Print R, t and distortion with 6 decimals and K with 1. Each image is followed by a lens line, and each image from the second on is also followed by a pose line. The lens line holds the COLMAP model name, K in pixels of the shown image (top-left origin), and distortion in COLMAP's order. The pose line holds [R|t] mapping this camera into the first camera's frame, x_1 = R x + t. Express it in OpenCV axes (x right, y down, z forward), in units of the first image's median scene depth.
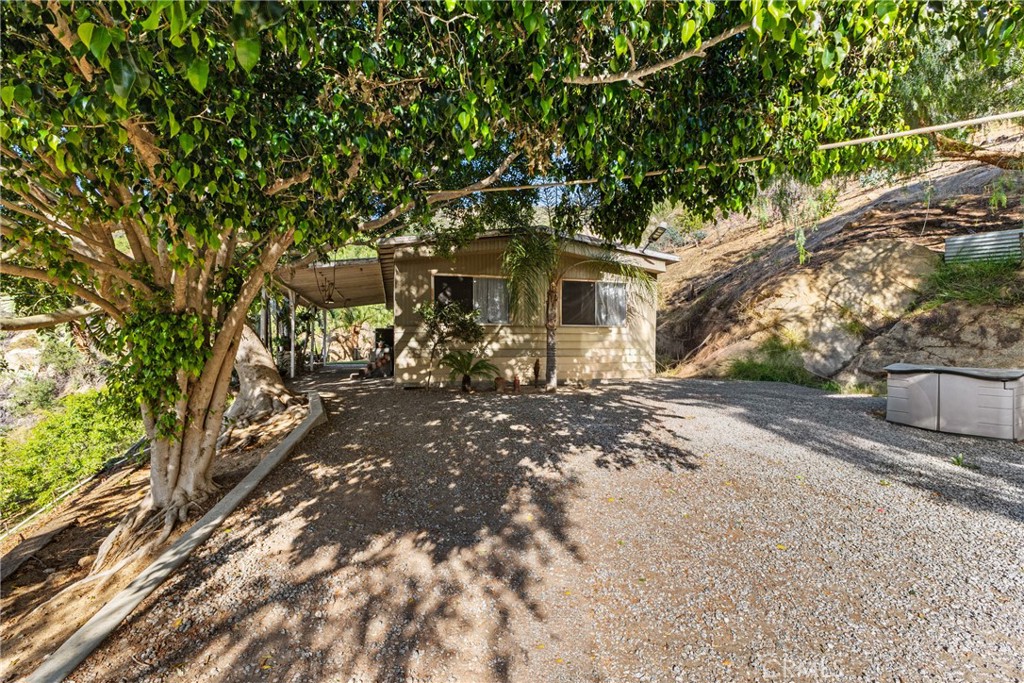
lens RADIAL K [[440.3, 0, 519.4], [0, 440.3, 326.2], [0, 0, 1]] dist [0.002787, 0.000513]
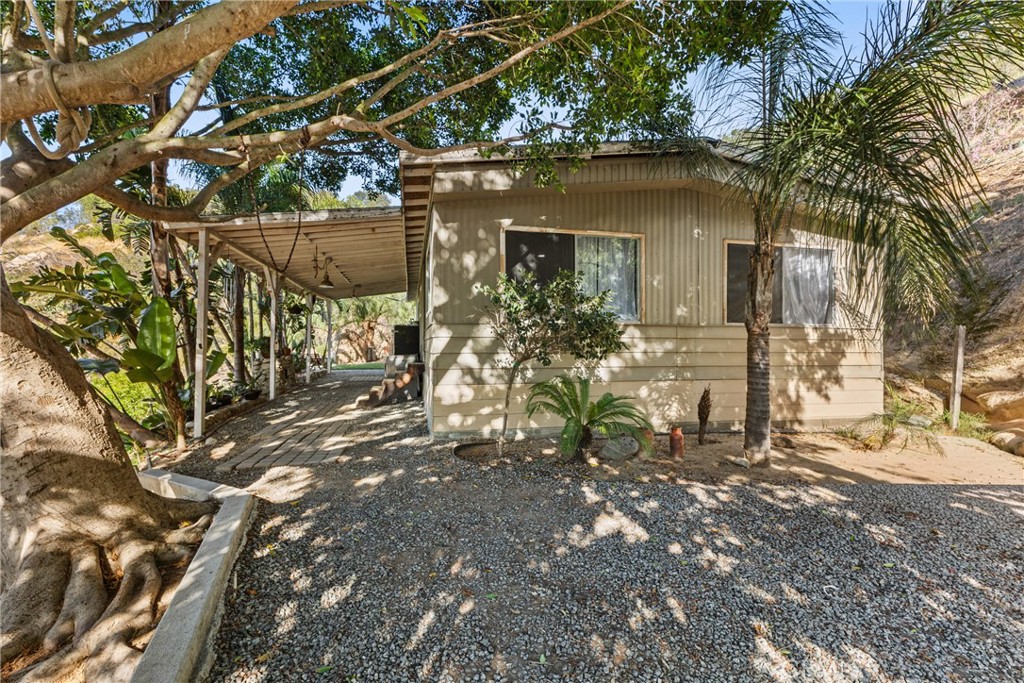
lens RADIAL K [[453.1, 0, 512.7], [0, 453.1, 325.1], [0, 0, 1]] dist [0.002851, -0.000013]
pose [[0.998461, 0.007380, -0.054972, -0.149587], [-0.006927, 0.999940, 0.008427, -0.004457], [0.055031, -0.008033, 0.998452, 0.435660]]
